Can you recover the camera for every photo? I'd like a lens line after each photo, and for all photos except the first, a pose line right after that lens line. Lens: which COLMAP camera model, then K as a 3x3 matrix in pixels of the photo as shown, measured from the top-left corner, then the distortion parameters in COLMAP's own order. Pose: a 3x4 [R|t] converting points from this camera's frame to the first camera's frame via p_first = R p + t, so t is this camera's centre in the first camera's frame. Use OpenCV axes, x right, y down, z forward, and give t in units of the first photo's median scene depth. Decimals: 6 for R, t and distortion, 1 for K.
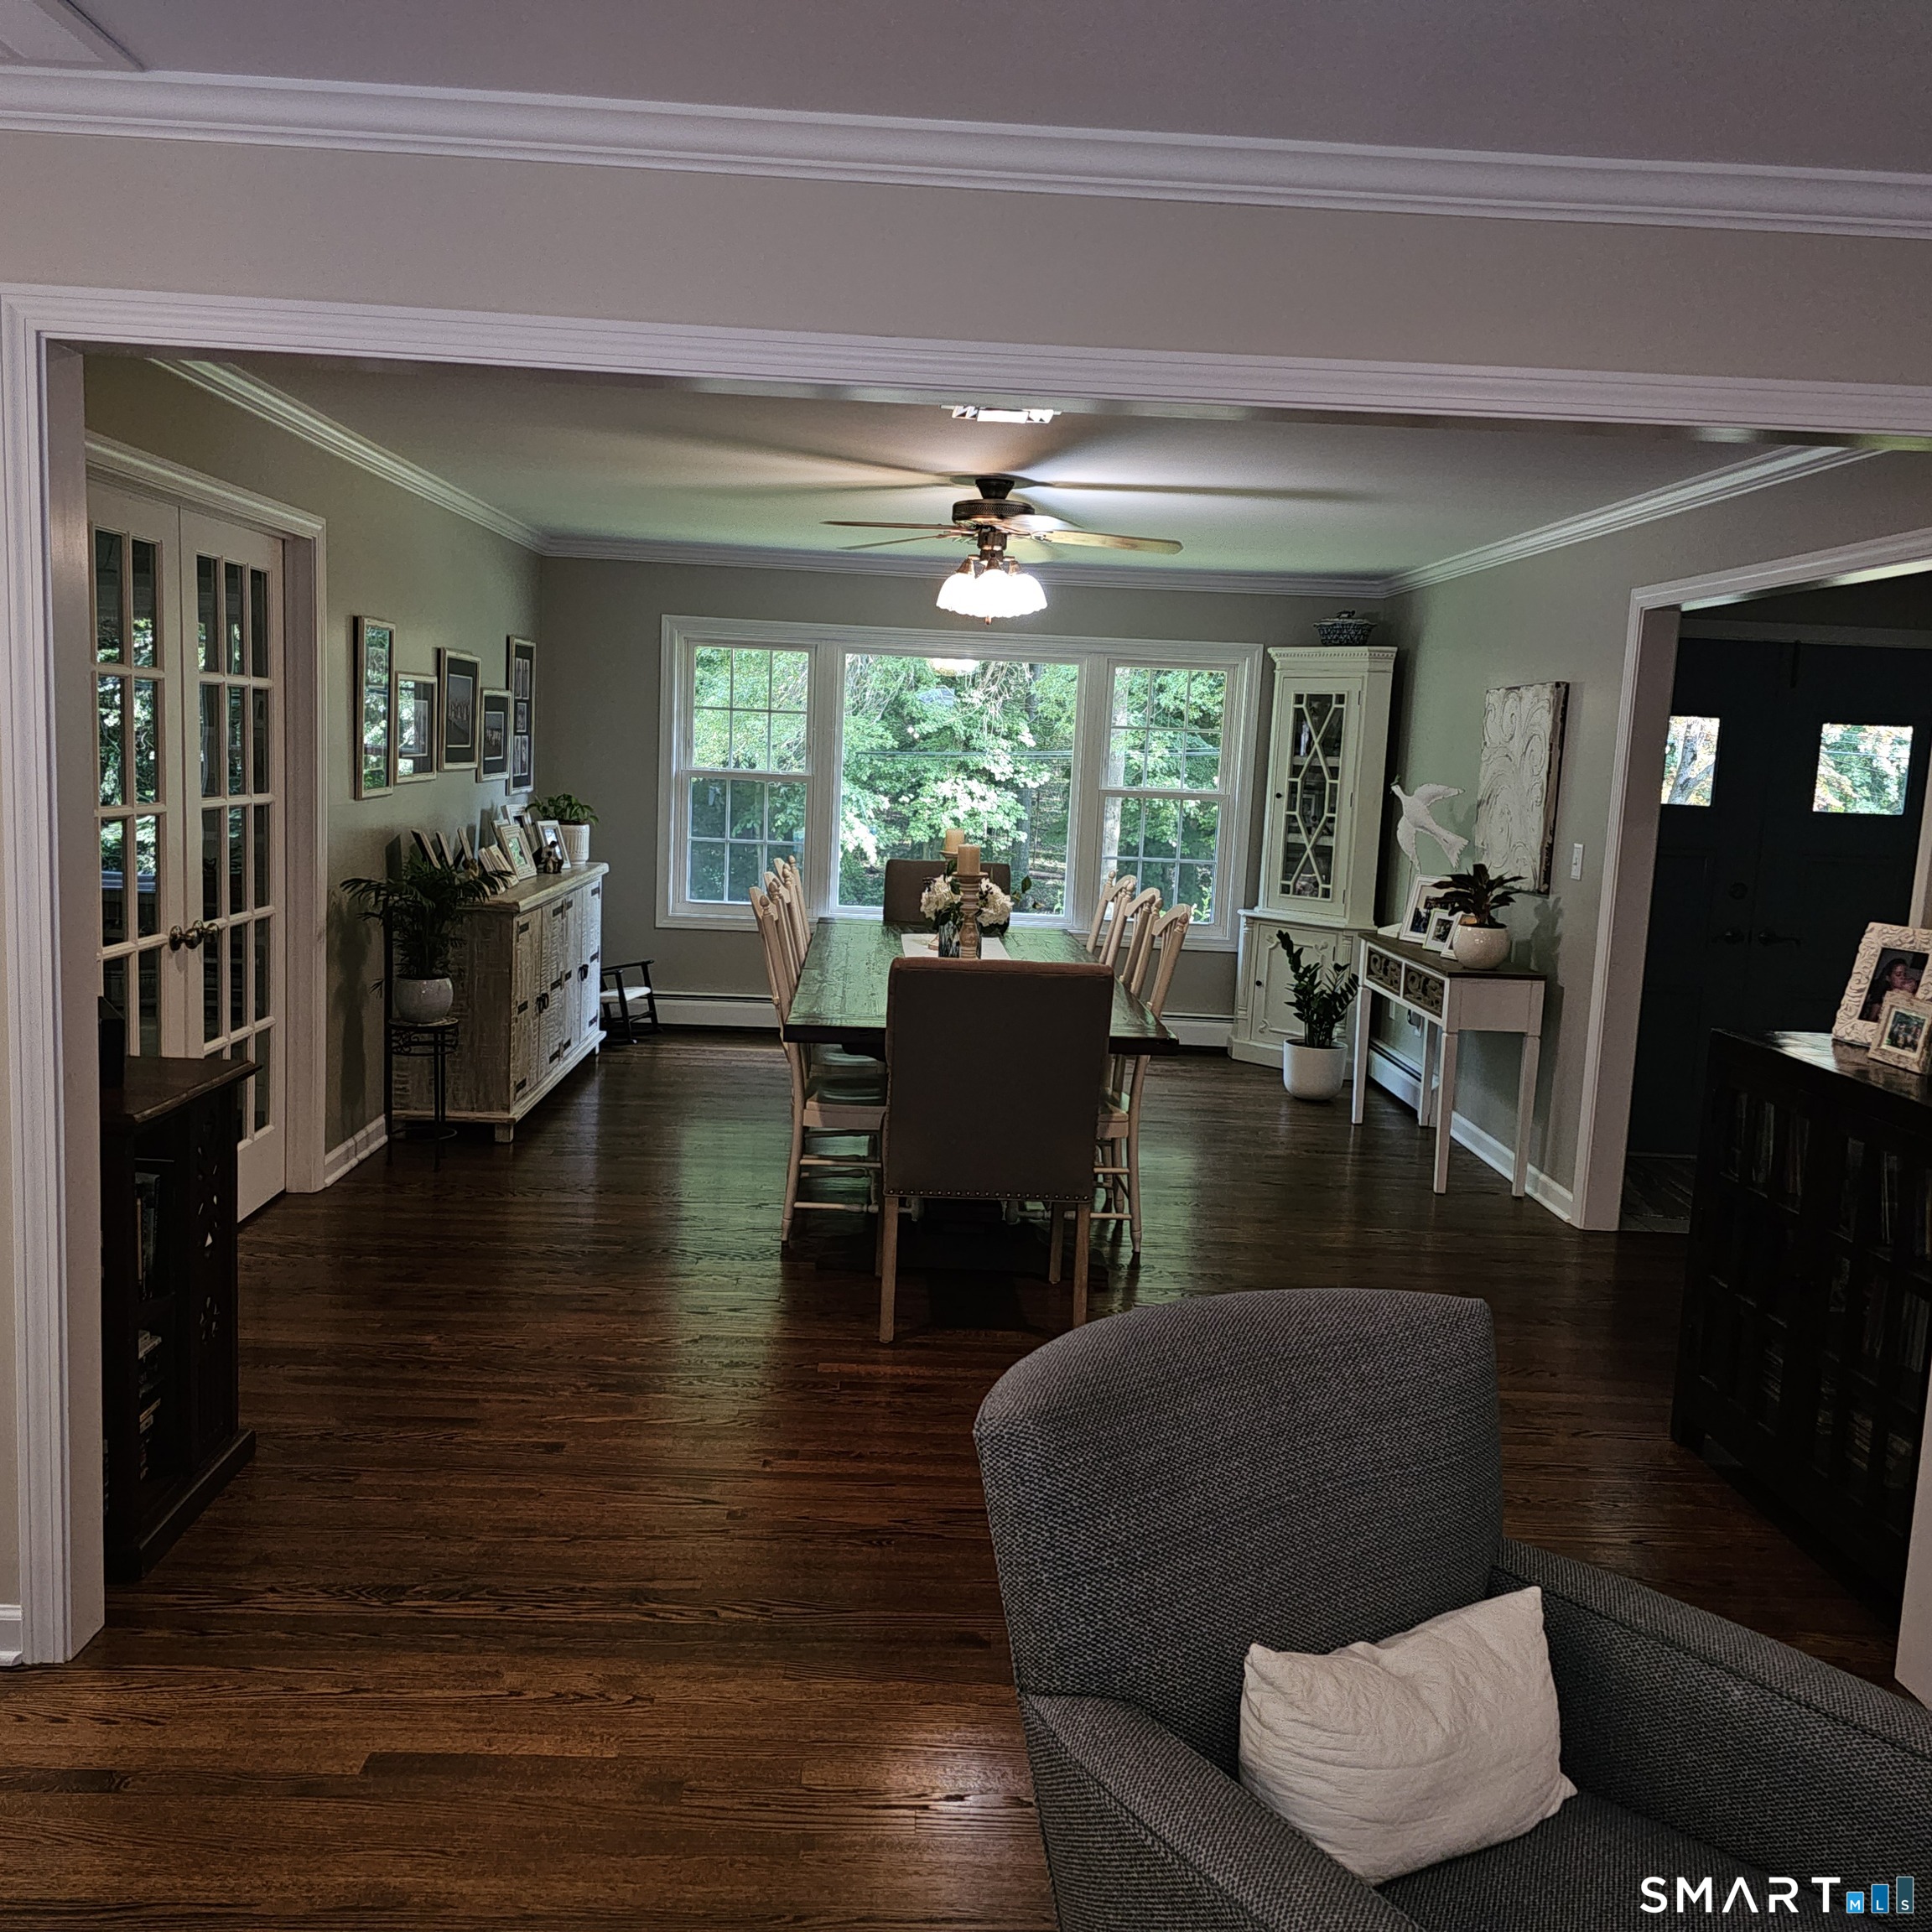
lens RADIAL K [[1737.0, 0, 964.3], [0, 1737.0, 964.7], [0, 0, 1]] dist [0.082885, -0.058083]
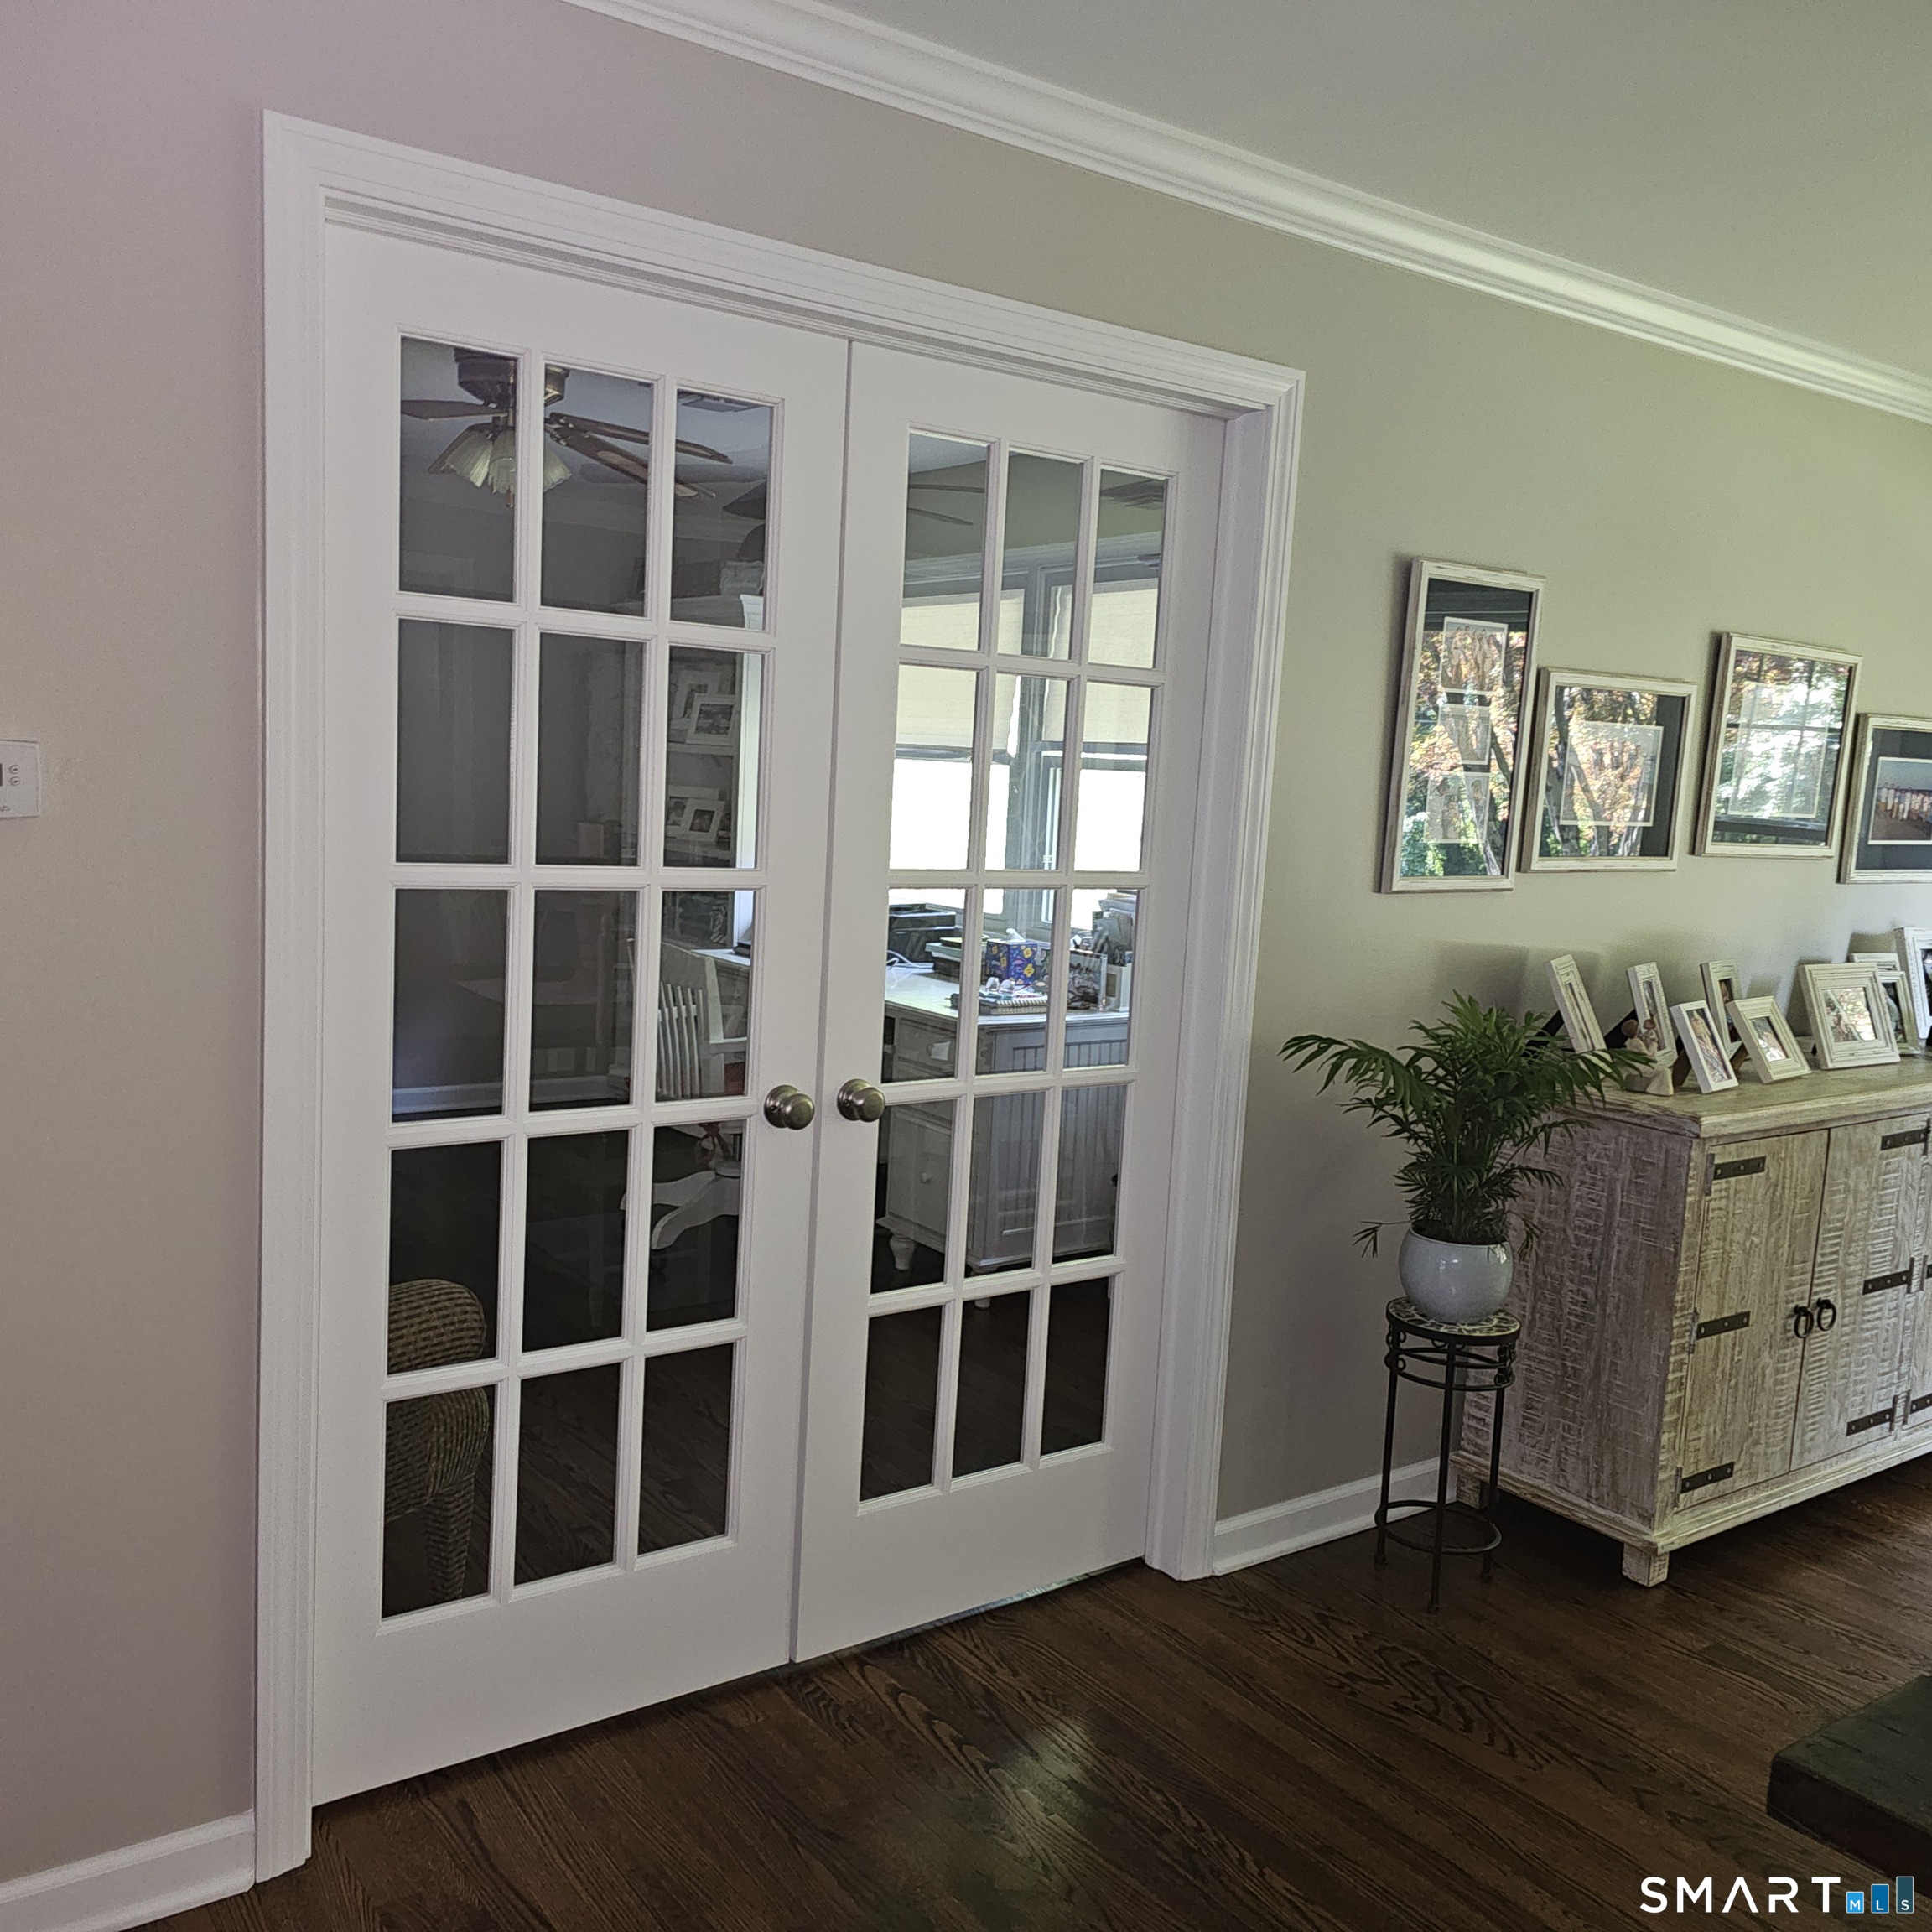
lens RADIAL K [[1737.0, 0, 957.2], [0, 1737.0, 982.2], [0, 0, 1]] dist [0.082885, -0.058083]
pose [[0.563026, 0.088080, -0.821732, 0.030686], [-0.131997, 0.991124, 0.015796, -0.053524], [0.815830, 0.099573, 0.569655, 0.542449]]
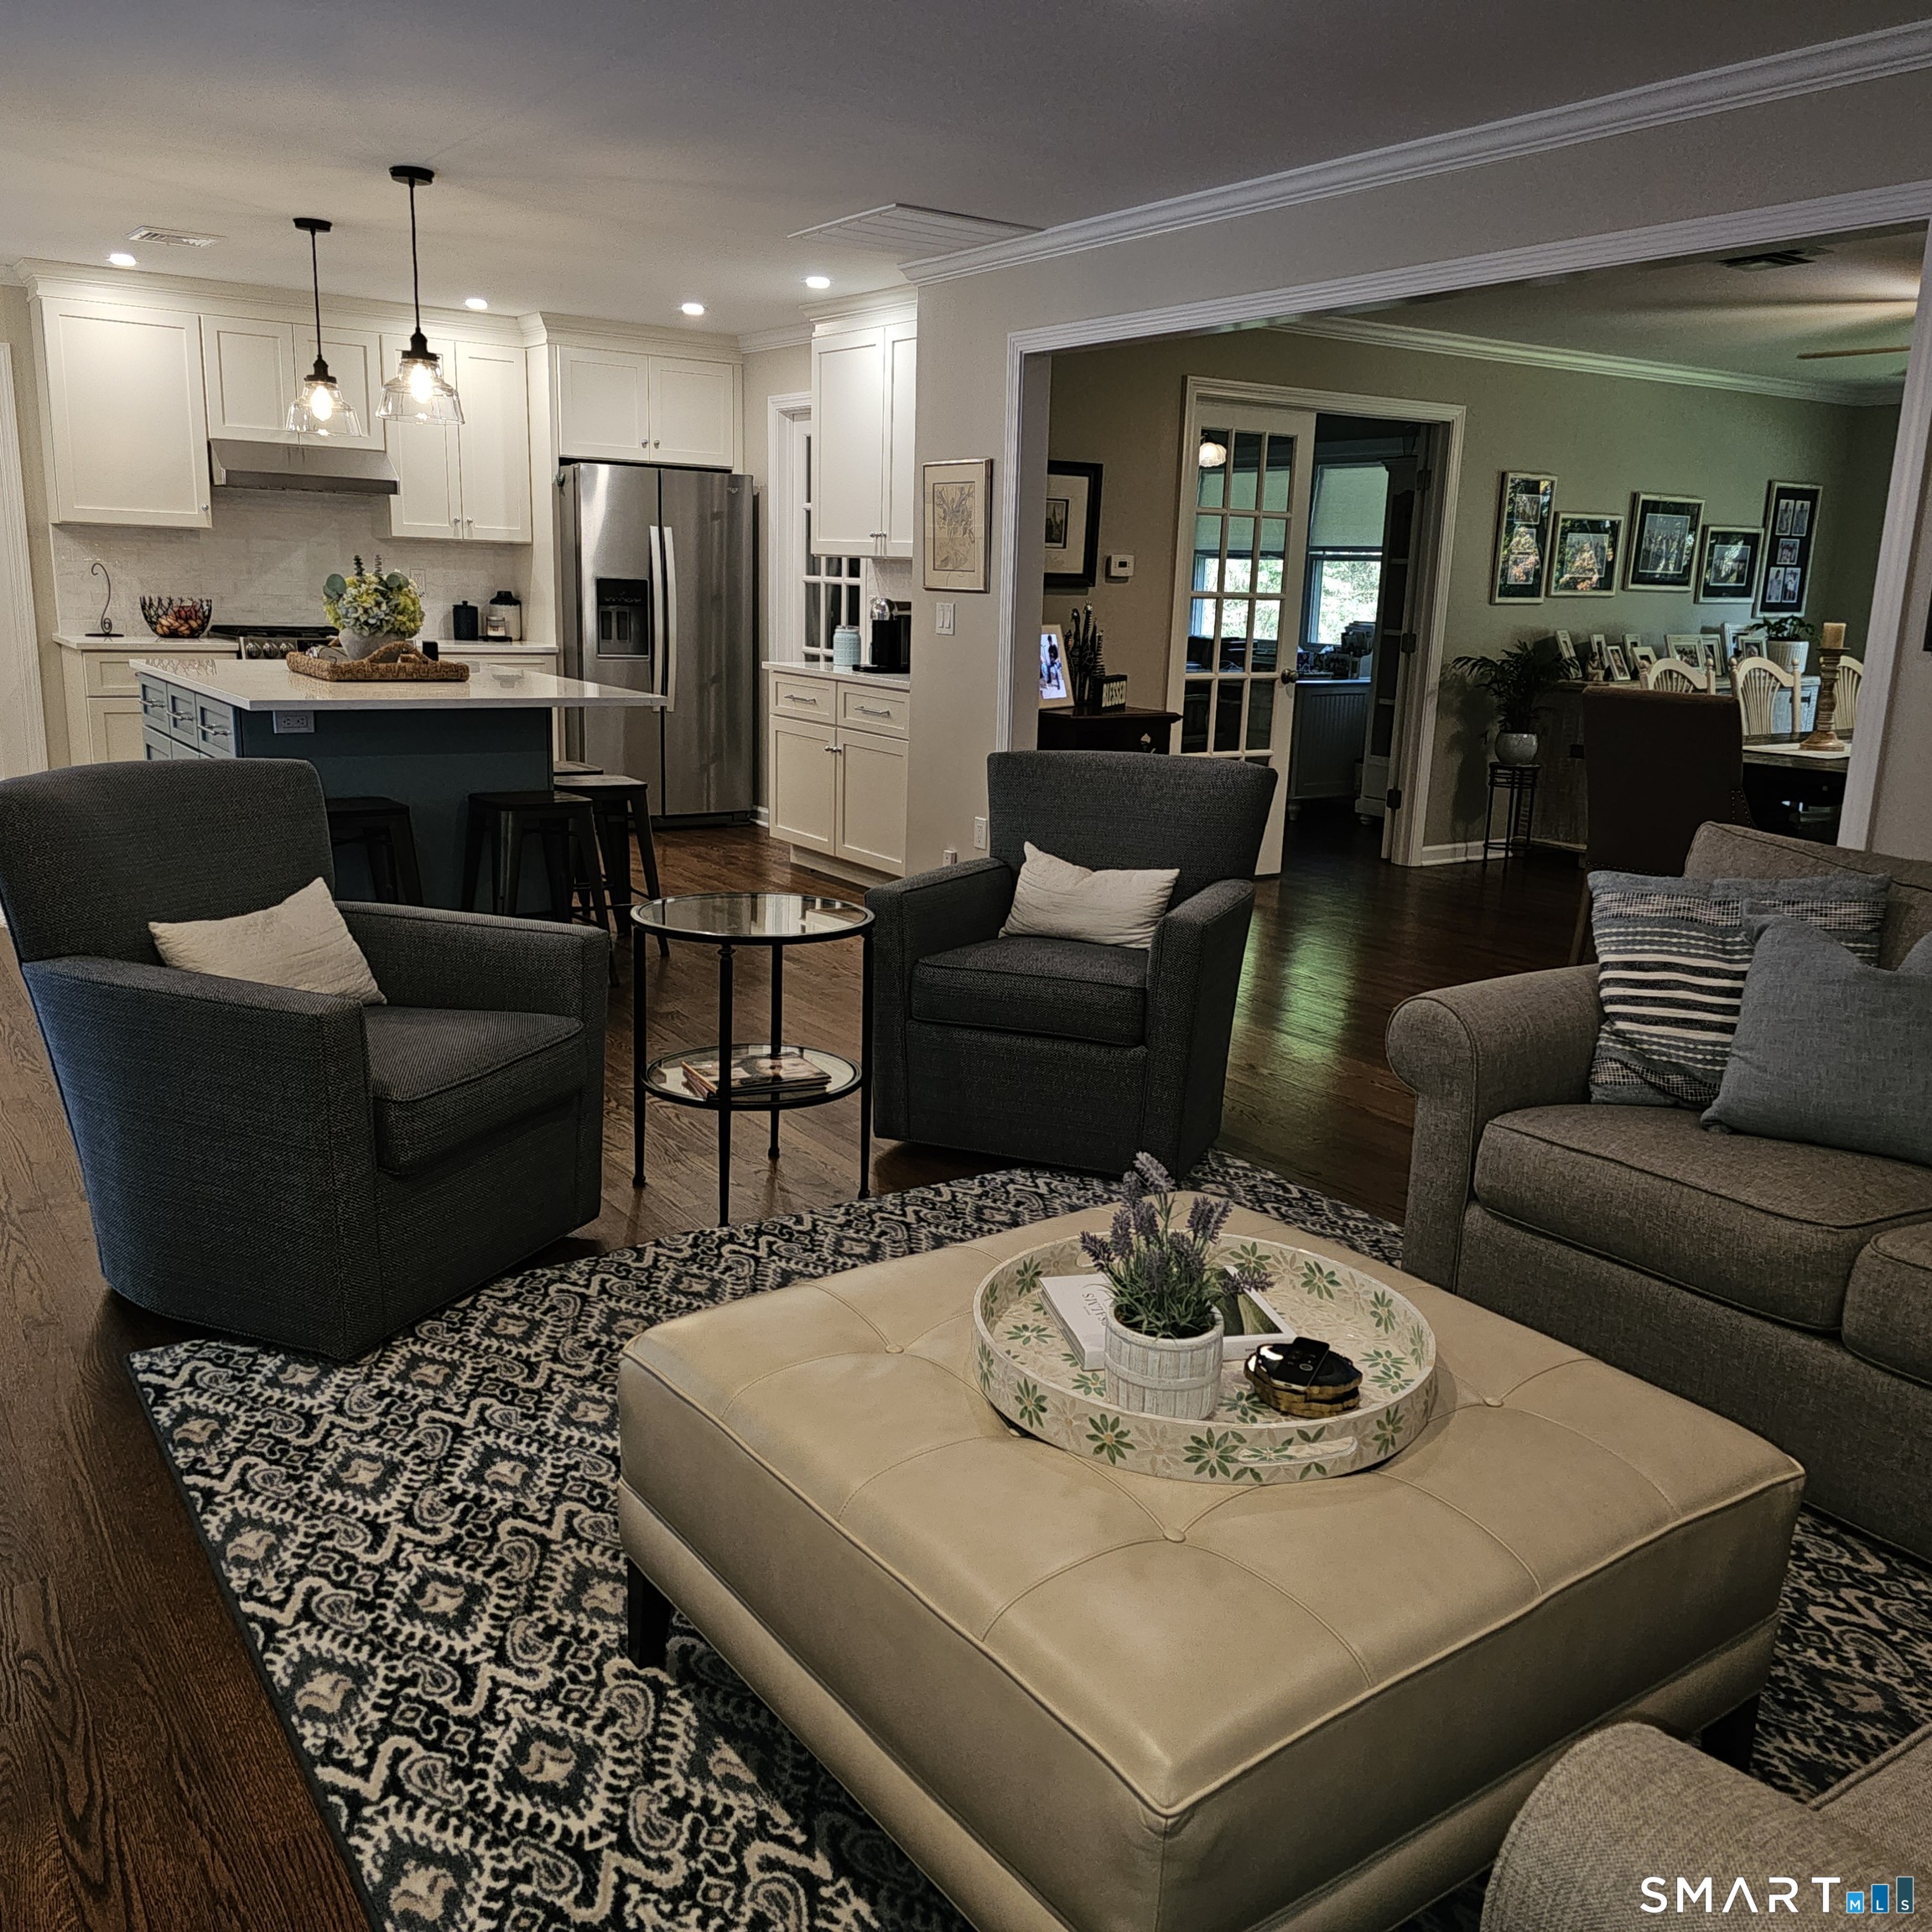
lens RADIAL K [[1737.0, 0, 981.4], [0, 1737.0, 964.0], [0, 0, 1]] dist [0.082885, -0.058083]
pose [[0.537984, 0.160144, -0.827603, 0.618856], [-0.115893, 0.986517, 0.115558, 0.073408], [0.834950, 0.033745, 0.549290, -0.116040]]
